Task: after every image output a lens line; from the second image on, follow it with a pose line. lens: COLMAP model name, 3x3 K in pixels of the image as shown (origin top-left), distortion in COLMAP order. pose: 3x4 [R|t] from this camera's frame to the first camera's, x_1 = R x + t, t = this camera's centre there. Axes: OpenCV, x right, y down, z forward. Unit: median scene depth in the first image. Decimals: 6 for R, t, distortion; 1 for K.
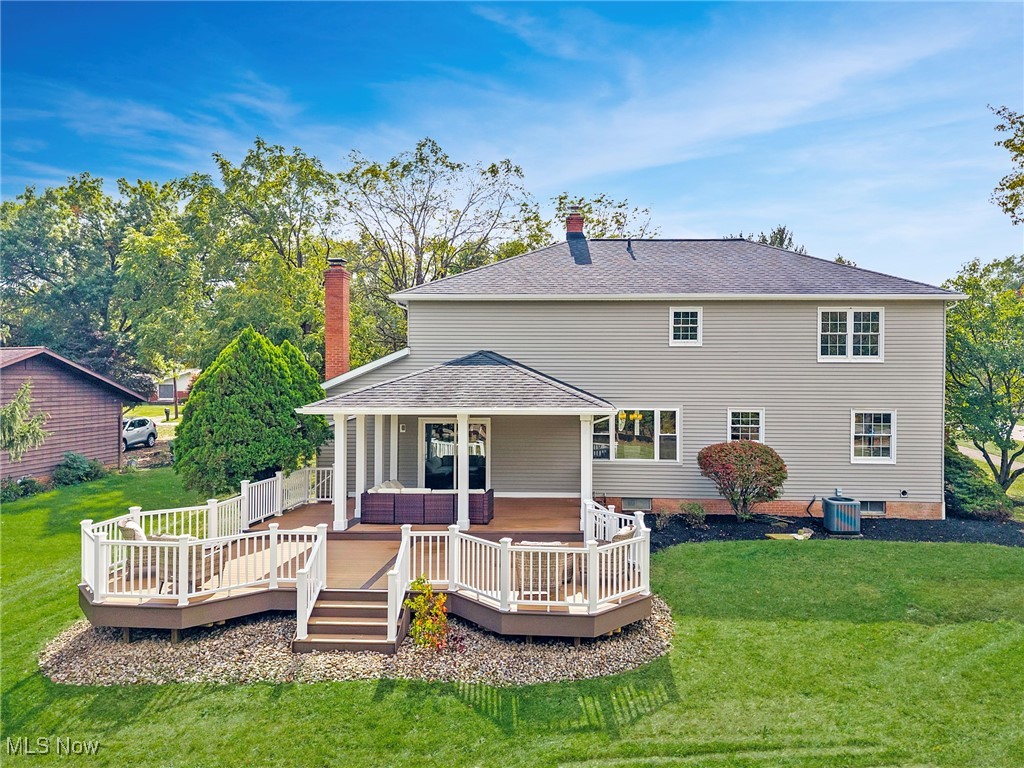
lens RADIAL K [[668.2, 0, 519.2], [0, 668.2, 387.9], [0, 0, 1]] dist [0.000634, 0.000395]
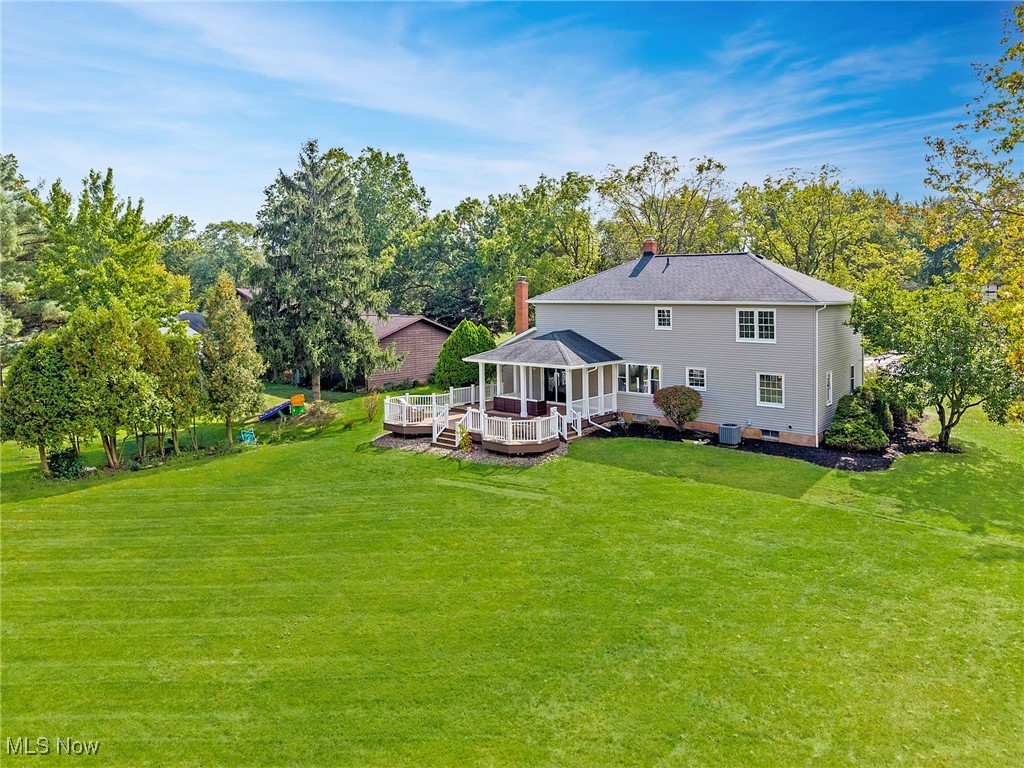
lens RADIAL K [[692.9, 0, 505.8], [0, 692.9, 384.2], [0, 0, 1]] dist [0.005979, 0.000240]
pose [[0.781939, 0.071830, -0.619202, 1.062055], [0.002643, 0.992948, 0.118524, -0.137997], [0.623349, -0.094315, 0.776235, -0.669133]]
